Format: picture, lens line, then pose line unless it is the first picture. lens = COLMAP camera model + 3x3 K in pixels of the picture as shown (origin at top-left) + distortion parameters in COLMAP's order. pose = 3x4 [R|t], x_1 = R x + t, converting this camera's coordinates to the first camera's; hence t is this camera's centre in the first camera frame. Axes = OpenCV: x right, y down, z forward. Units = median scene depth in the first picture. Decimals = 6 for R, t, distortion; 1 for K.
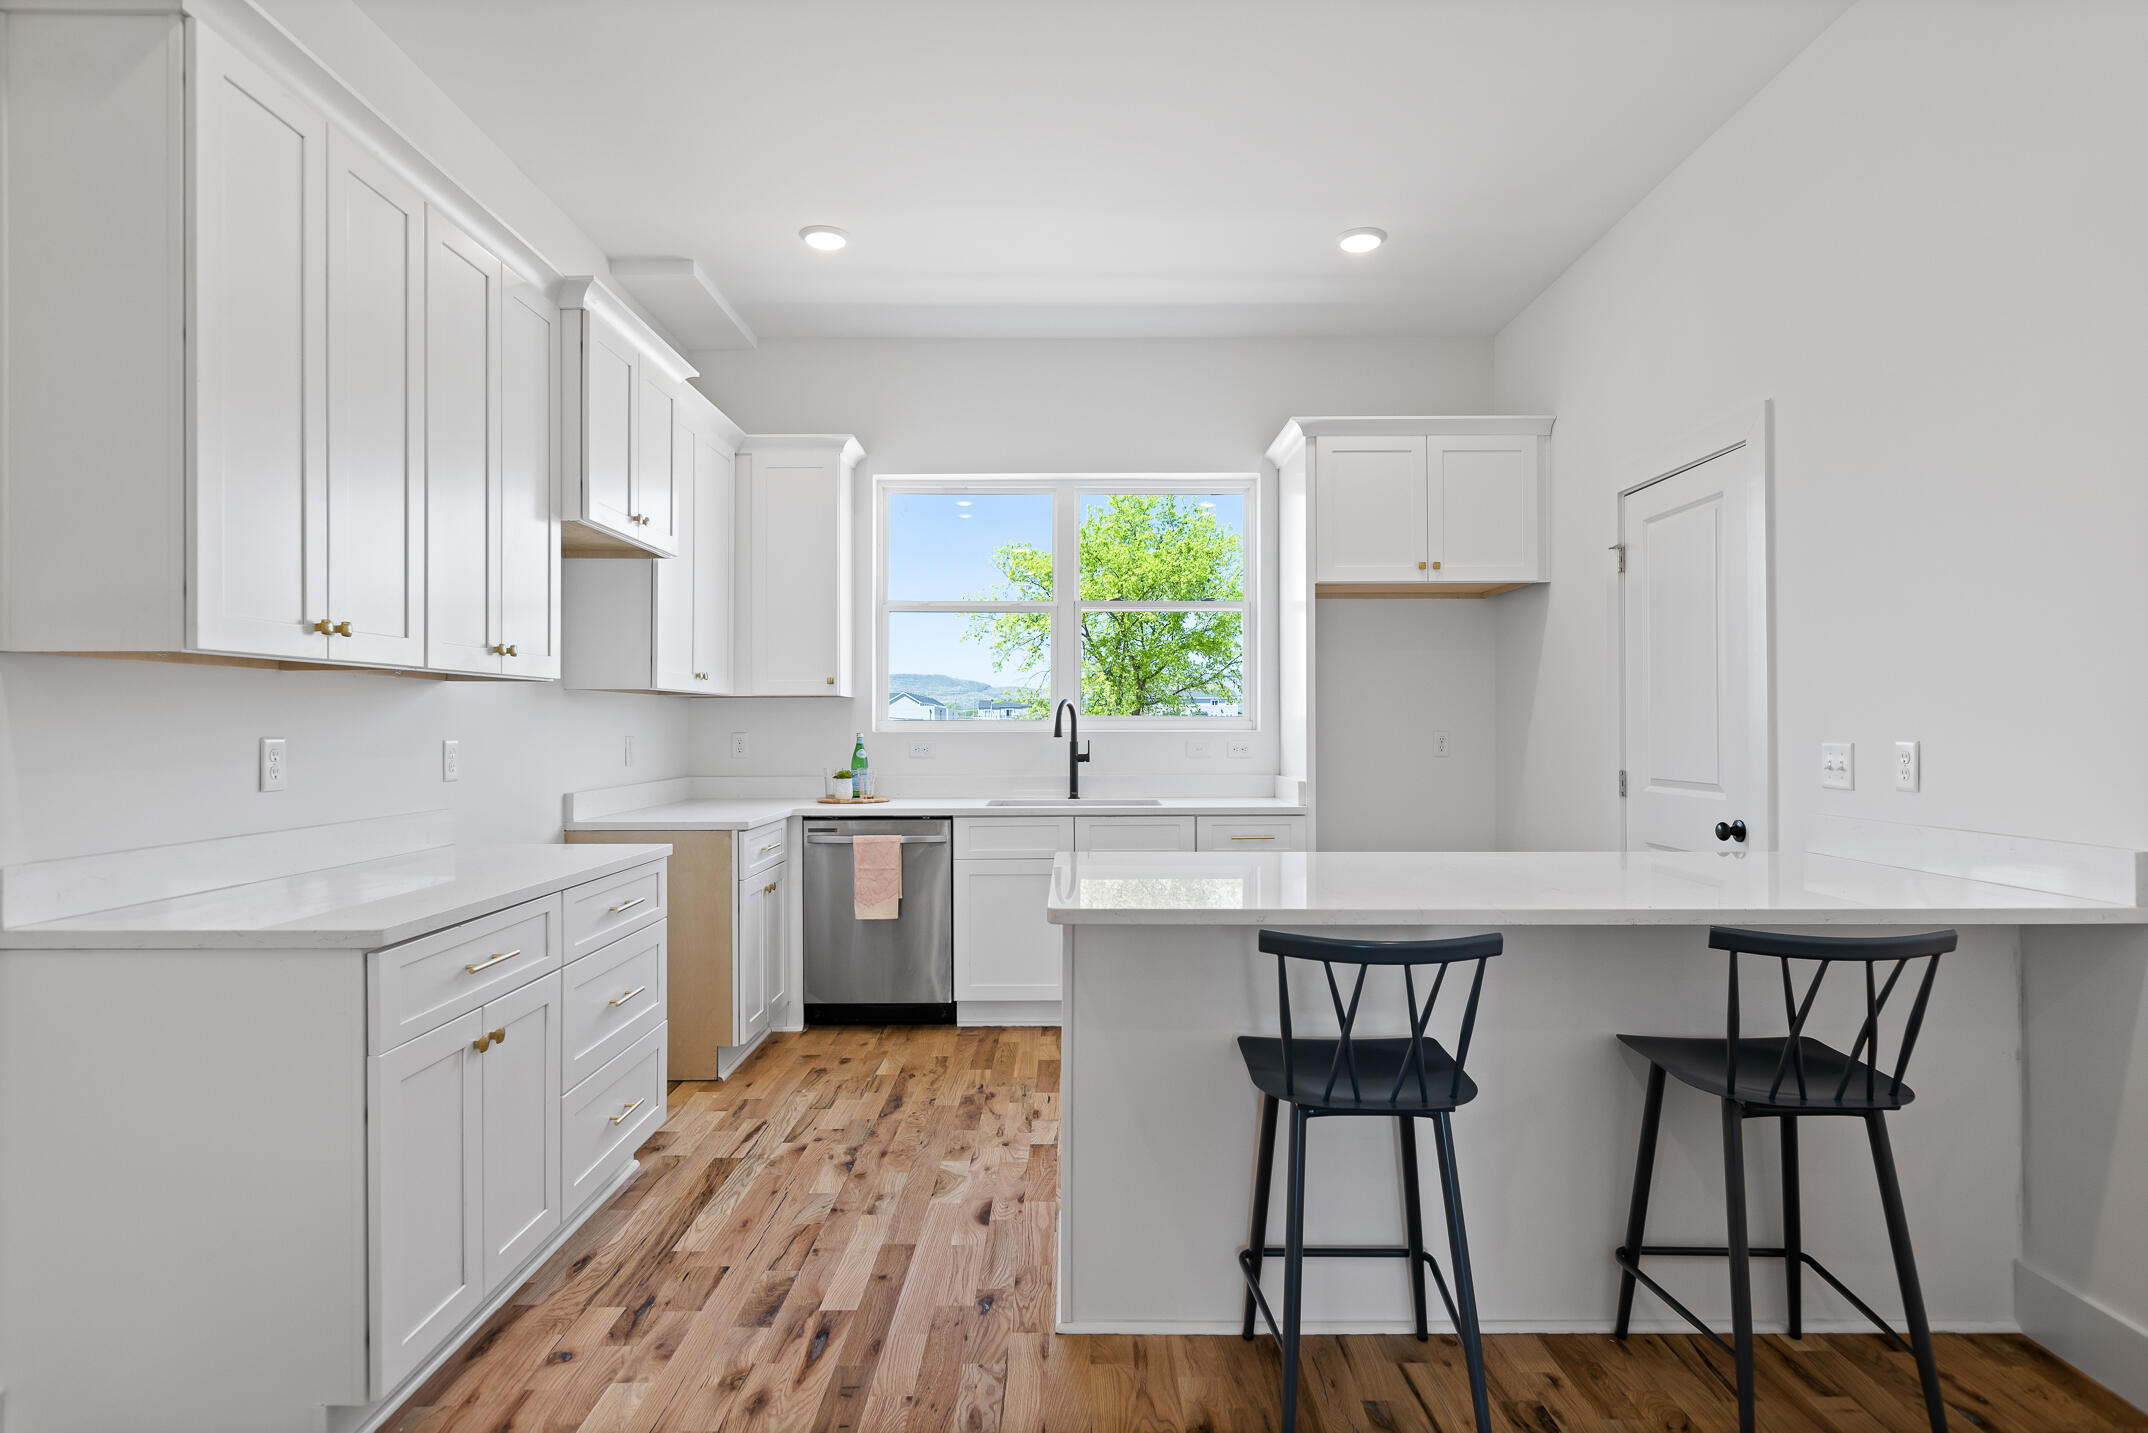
lens RADIAL K [[1142.0, 0, 1084.9], [0, 1142.0, 717.6], [0, 0, 1]] dist [-0.002399, 0.002049]
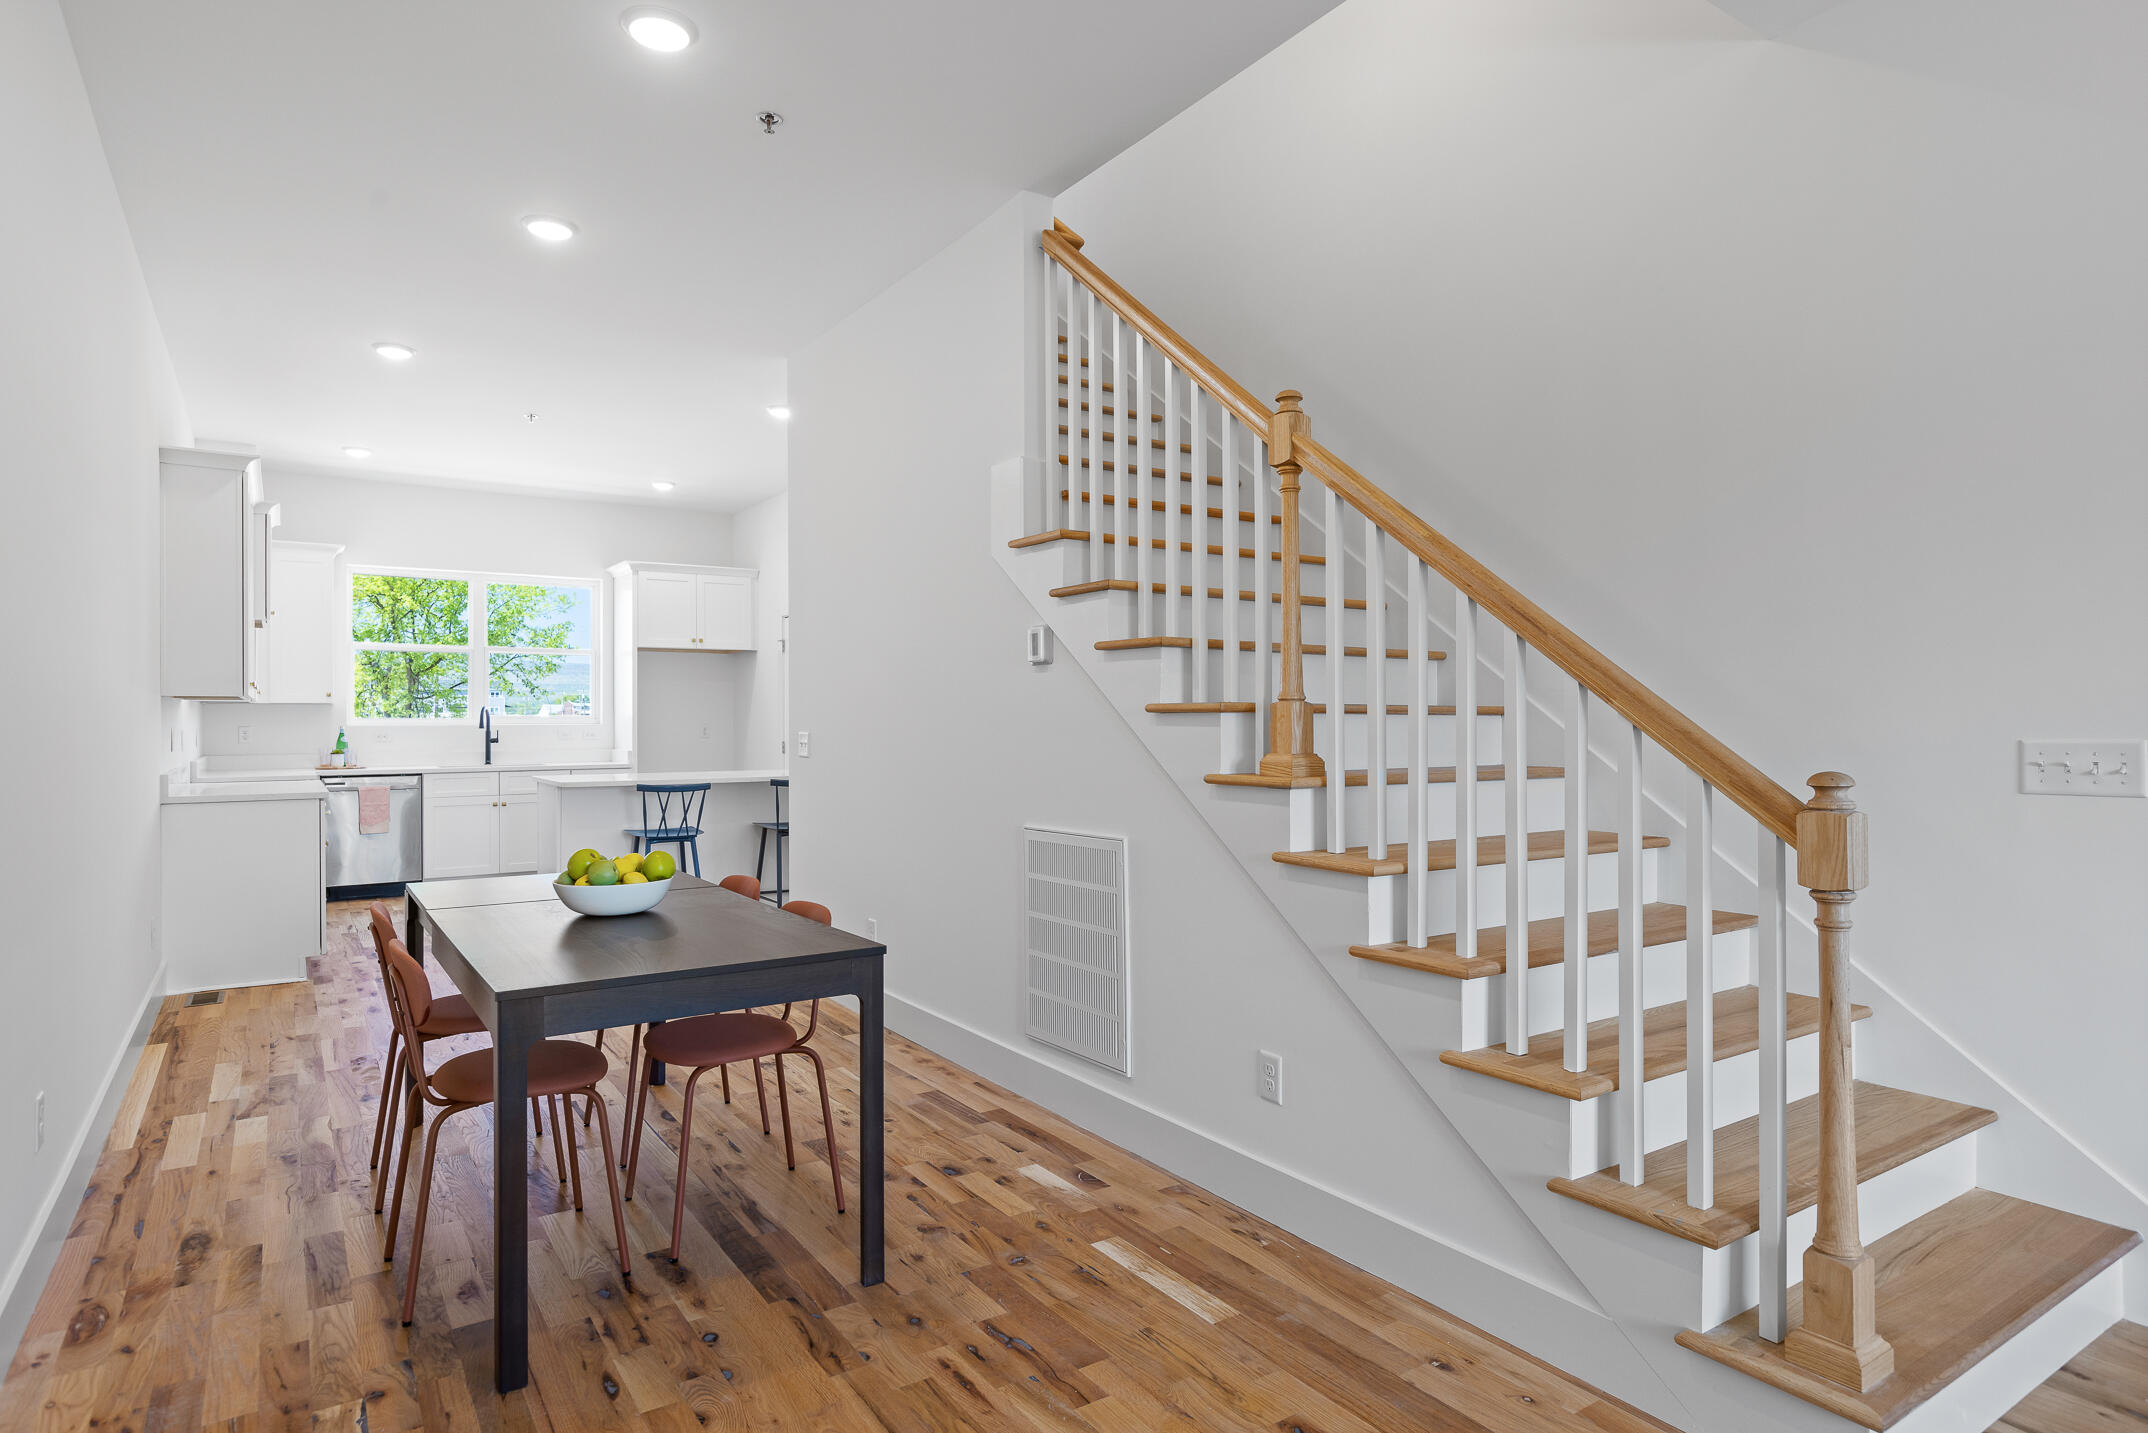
lens RADIAL K [[1142.0, 0, 1058.9], [0, 1142.0, 717.0], [0, 0, 1]] dist [-0.002399, 0.002049]
pose [[0.833630, 0.000929, 0.552322, -0.272159], [-0.003522, 0.999987, 0.003633, -0.010178], [-0.552312, -0.004974, 0.833623, -1.008843]]
